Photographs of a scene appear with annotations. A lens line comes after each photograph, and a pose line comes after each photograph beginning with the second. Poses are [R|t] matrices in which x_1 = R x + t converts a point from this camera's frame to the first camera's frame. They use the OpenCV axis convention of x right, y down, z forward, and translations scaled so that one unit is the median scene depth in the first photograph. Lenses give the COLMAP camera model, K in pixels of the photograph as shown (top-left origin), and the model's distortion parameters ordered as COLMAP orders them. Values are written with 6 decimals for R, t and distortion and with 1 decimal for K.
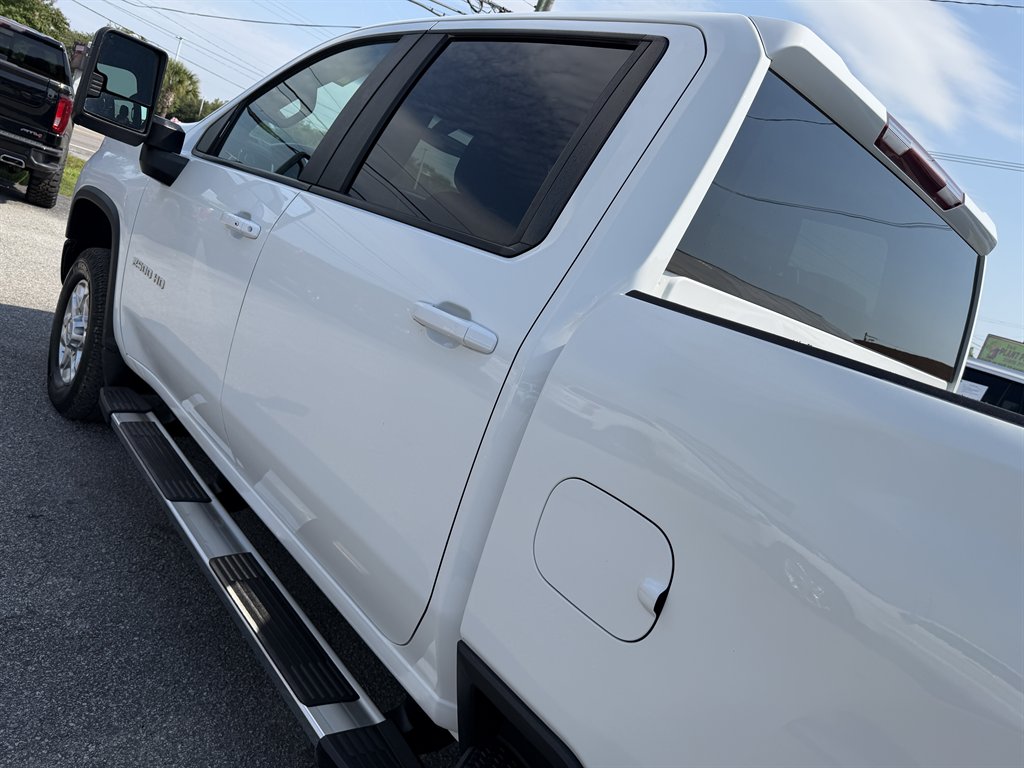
lens RADIAL K [[723.7, 0, 505.7], [0, 723.7, 381.5], [0, 0, 1]] dist [0.043521, -0.060211]
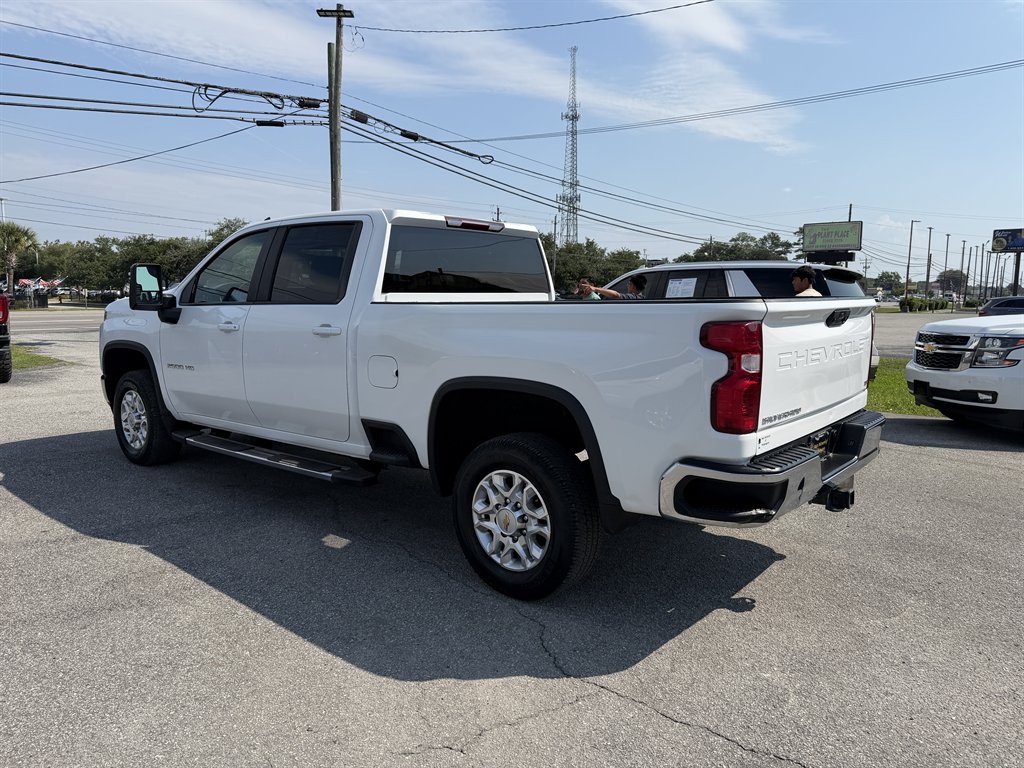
lens RADIAL K [[723.7, 0, 512.9], [0, 723.7, 376.6], [0, 0, 1]] dist [0.043521, -0.060211]
pose [[0.932605, -0.338735, 0.124526, 0.188703], [0.342567, 0.939439, -0.010105, 0.358848], [-0.113562, 0.052082, 0.992165, -1.880022]]
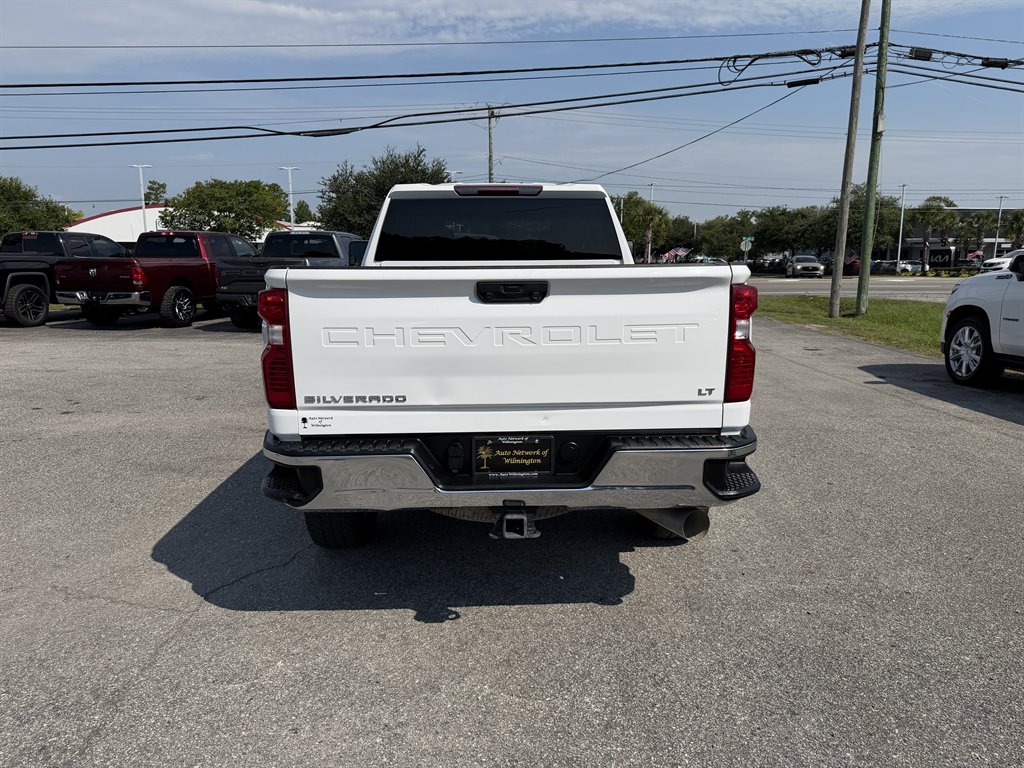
lens RADIAL K [[723.7, 0, 514.7], [0, 723.7, 379.3], [0, 0, 1]] dist [0.043521, -0.060211]
pose [[0.743703, -0.230513, -0.627511, 2.382197], [0.147541, 0.972121, -0.182244, 0.991304], [0.652026, 0.042952, 0.756979, -1.089597]]
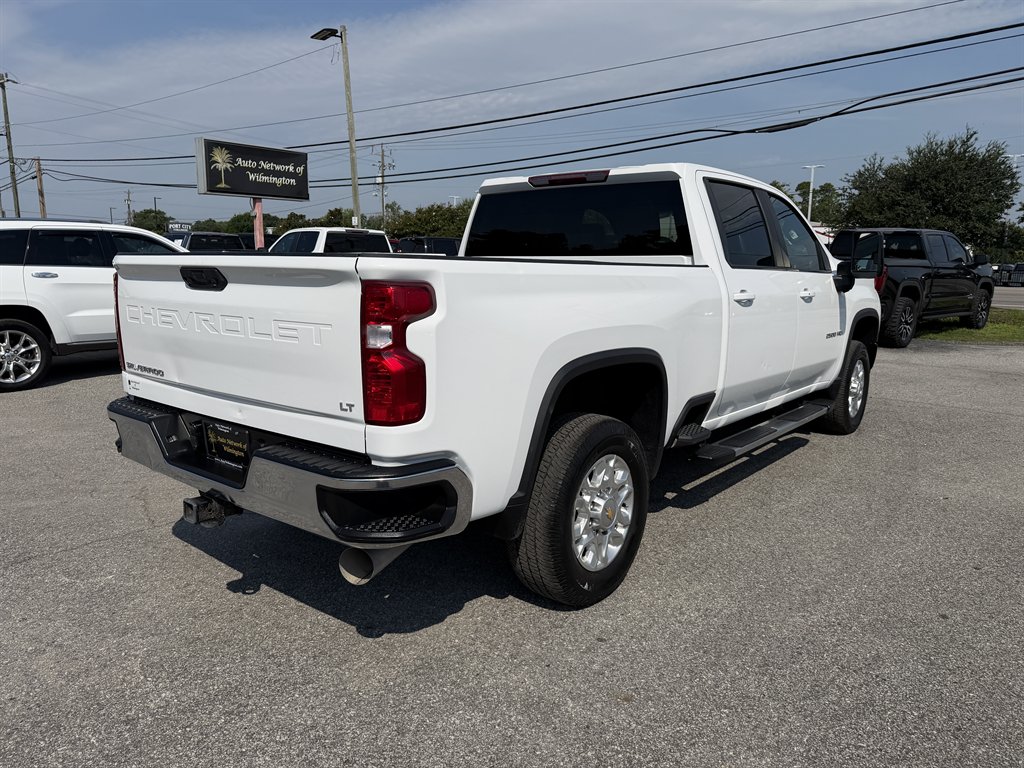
lens RADIAL K [[723.7, 0, 511.4], [0, 723.7, 380.9], [0, 0, 1]] dist [0.043521, -0.060211]
pose [[0.179176, -0.169519, -0.969102, 3.091763], [-0.121964, 0.973617, -0.192859, 0.960499], [0.976228, 0.152751, 0.153774, 0.593641]]
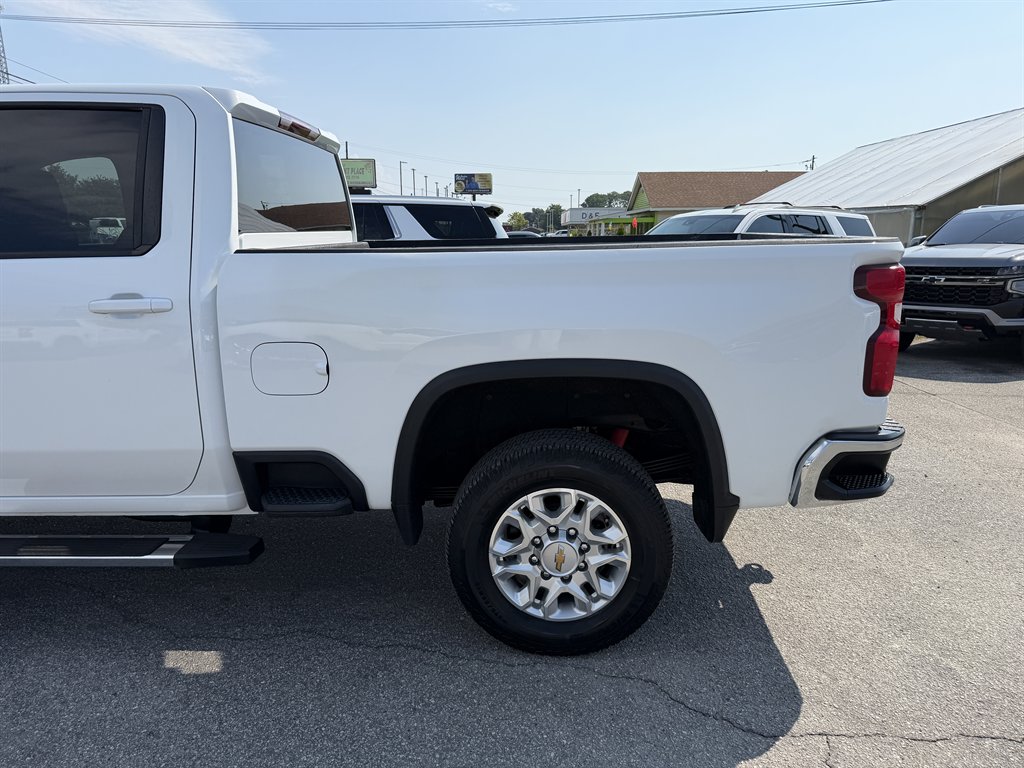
lens RADIAL K [[723.7, 0, 514.7], [0, 723.7, 385.0], [0, 0, 1]] dist [0.043521, -0.060211]
pose [[0.629369, -0.465775, 0.622051, -0.575238], [0.344183, 0.884752, 0.314247, -0.122507], [-0.696730, 0.016322, 0.717148, -0.736008]]
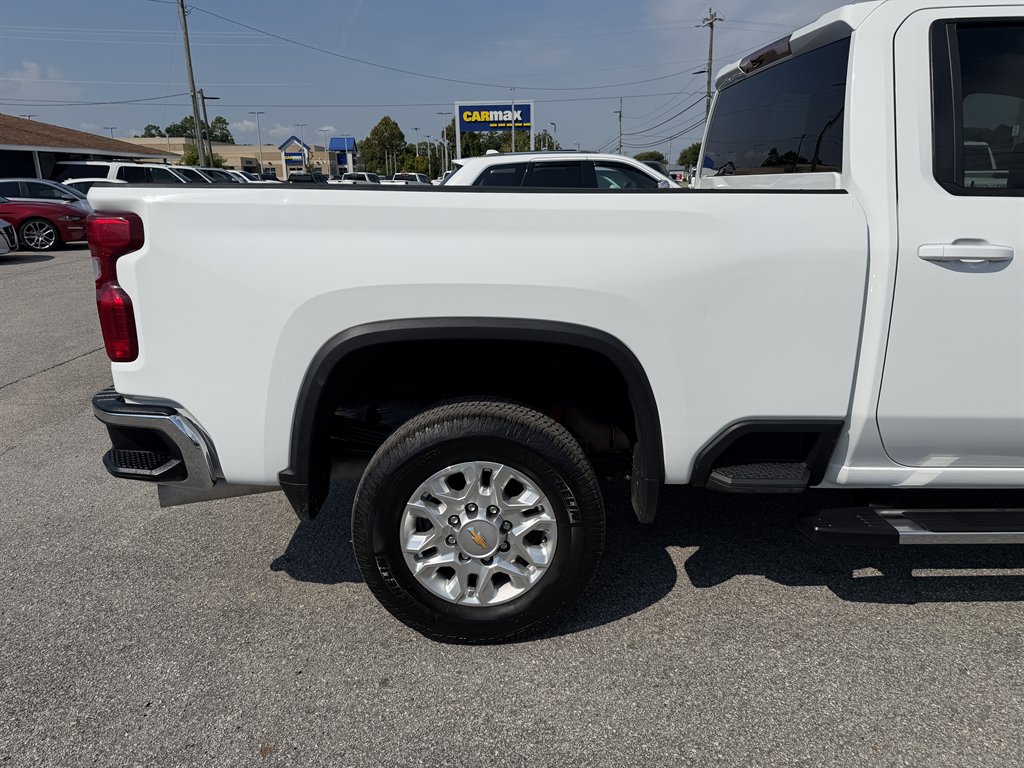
lens RADIAL K [[723.7, 0, 515.3], [0, 723.7, 390.1], [0, 0, 1]] dist [0.043521, -0.060211]
pose [[-0.604839, -0.112209, -0.788403, 2.318989], [-0.334745, 0.934133, 0.123857, 0.426528], [0.722575, 0.338828, -0.602562, 2.009324]]
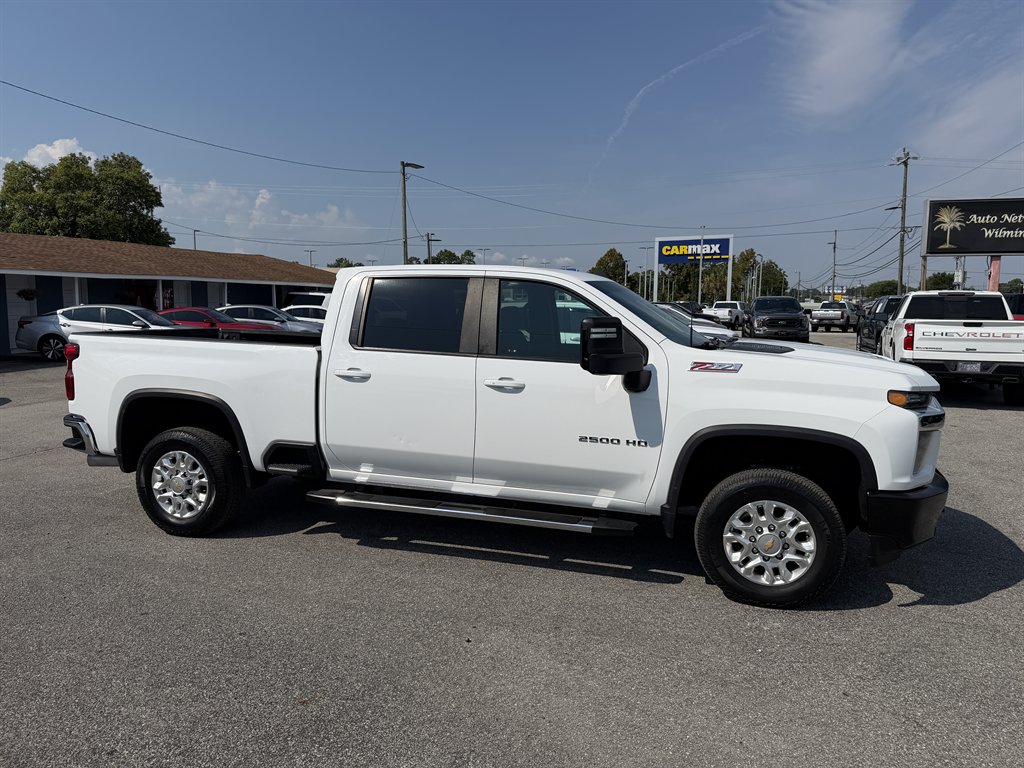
lens RADIAL K [[723.7, 0, 520.3], [0, 723.7, 388.6], [0, 0, 1]] dist [0.043521, -0.060211]
pose [[-0.789765, -0.277245, -0.547181, 1.913524], [-0.376909, 0.923103, 0.076289, -0.346435], [0.483954, 0.266488, -0.833531, 4.600266]]
